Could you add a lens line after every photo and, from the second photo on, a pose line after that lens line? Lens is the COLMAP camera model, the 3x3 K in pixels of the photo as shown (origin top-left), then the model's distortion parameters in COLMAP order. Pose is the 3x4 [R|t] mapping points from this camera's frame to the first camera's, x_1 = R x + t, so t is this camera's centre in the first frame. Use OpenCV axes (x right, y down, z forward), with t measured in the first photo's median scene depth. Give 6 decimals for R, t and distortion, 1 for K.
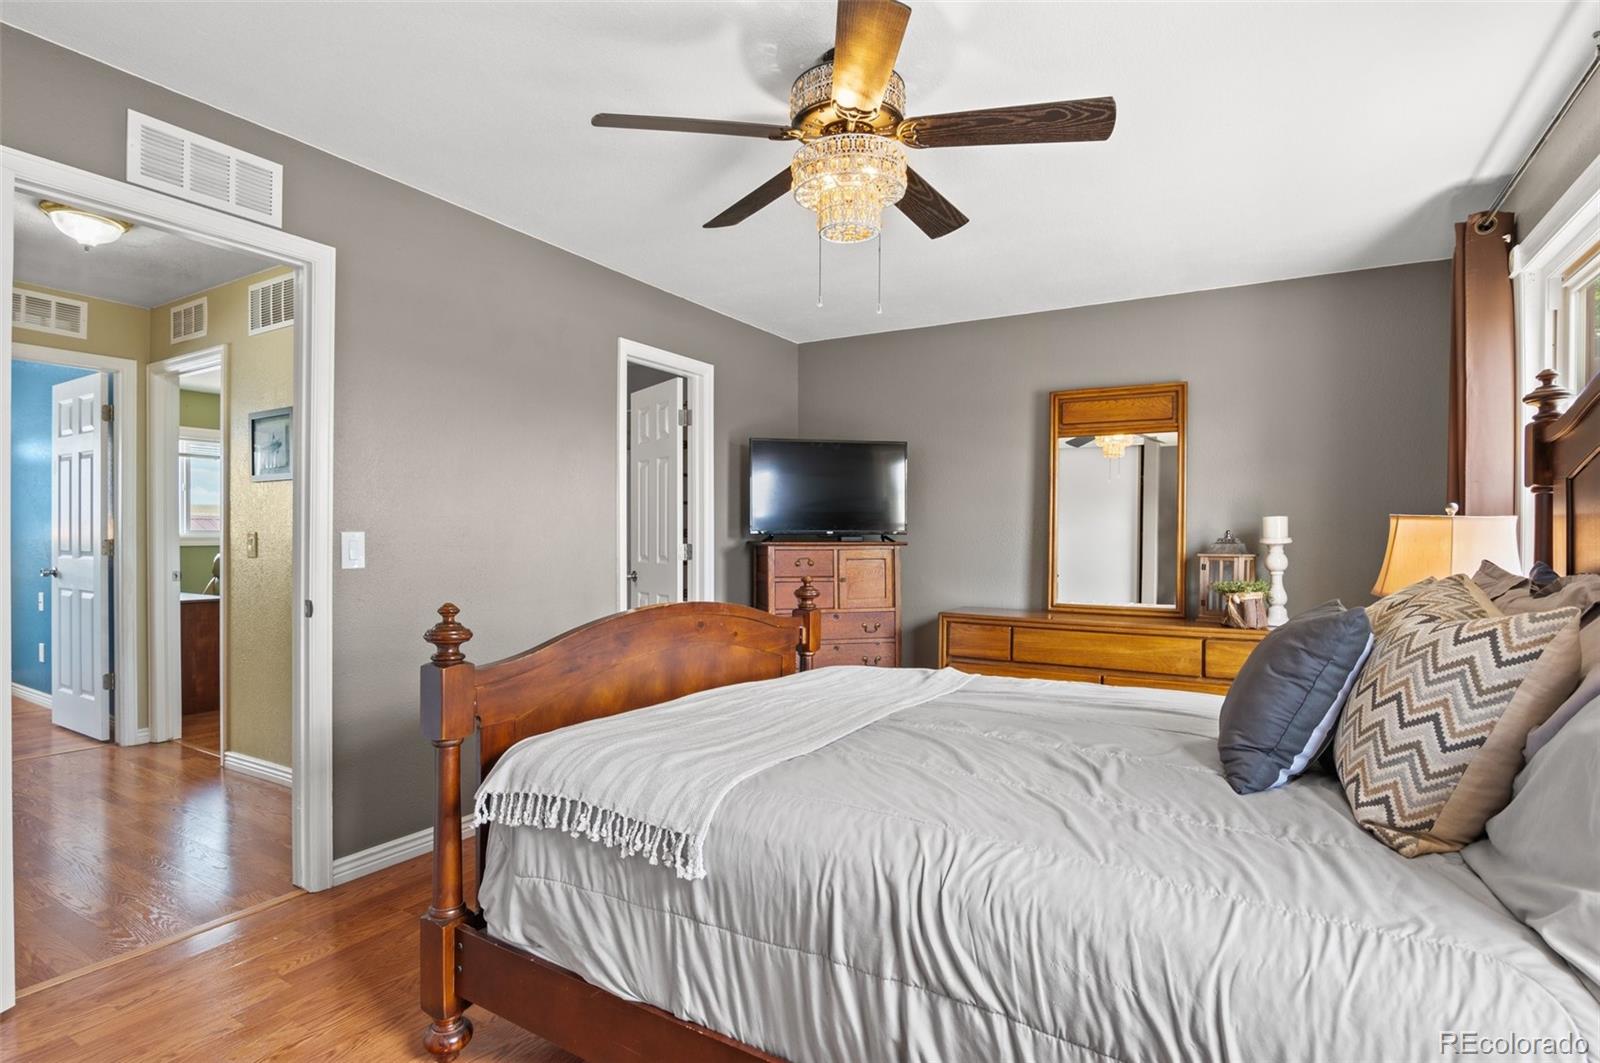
lens RADIAL K [[802.3, 0, 803.1], [0, 802.3, 538.5], [0, 0, 1]] dist [-0.025377, -0.000910]
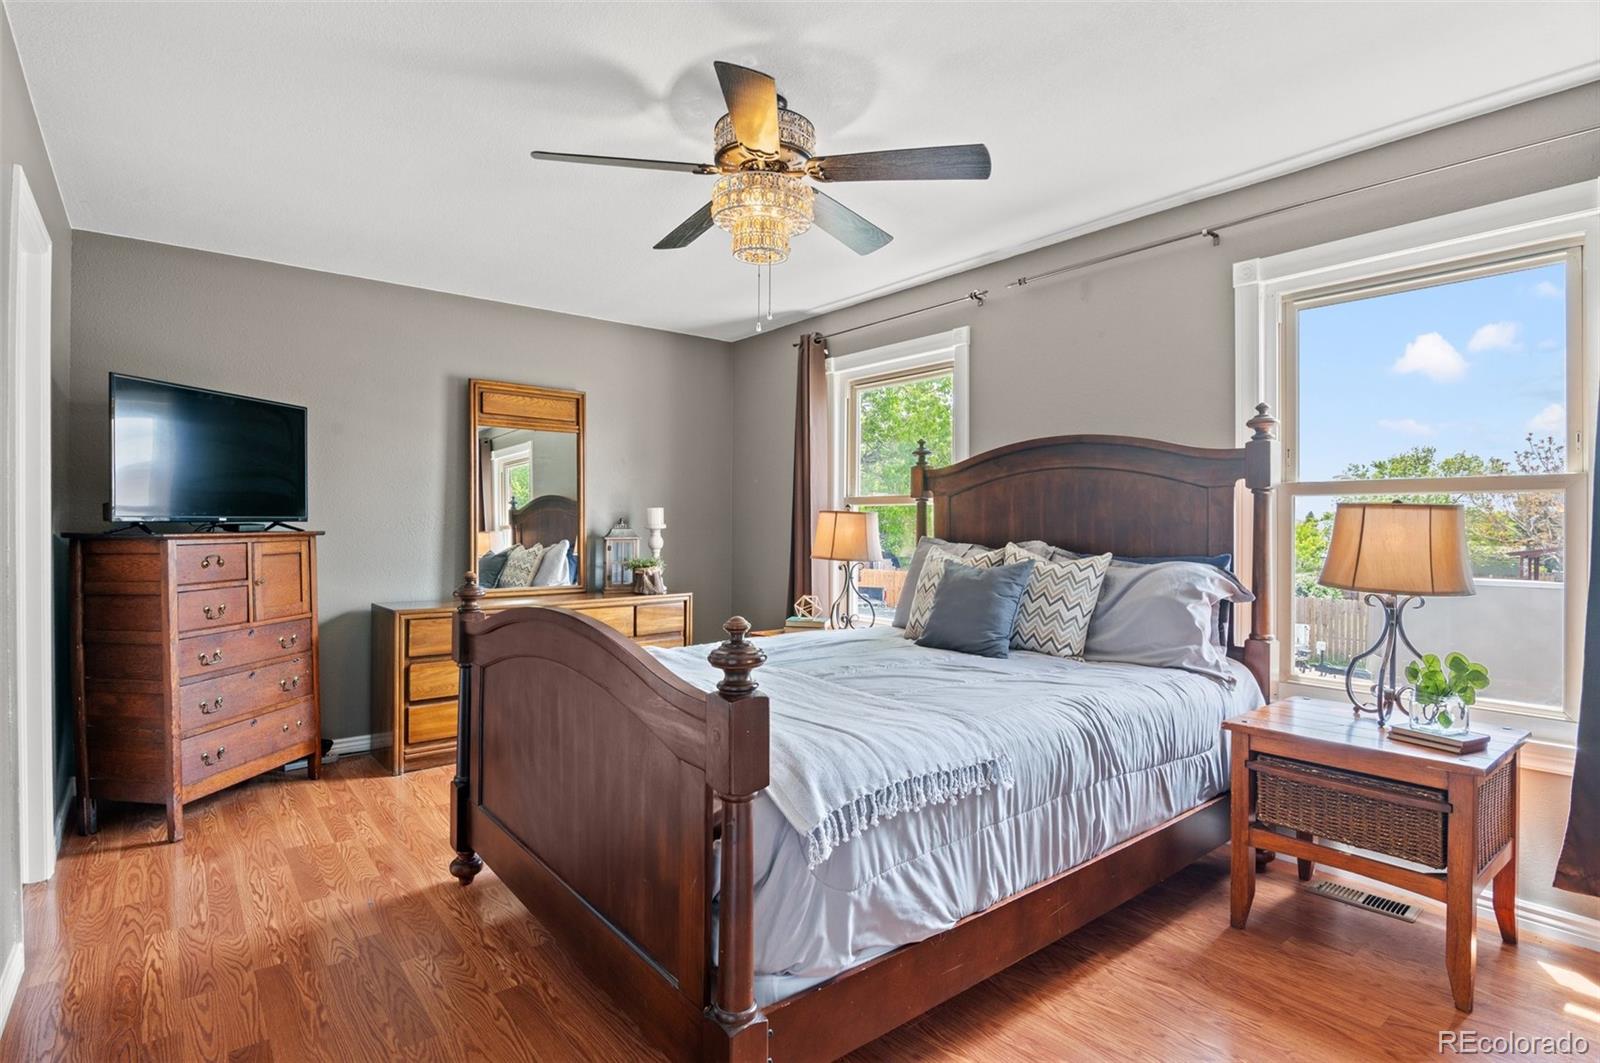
lens RADIAL K [[787.3, 0, 796.9], [0, 787.3, 528.3], [0, 0, 1]] dist [-0.012120, -0.000448]
pose [[0.349747, -0.009459, 0.936797, -0.864738], [0.002217, 0.999955, 0.009269, -0.009118], [-0.936842, -0.001165, 0.349752, 0.512305]]
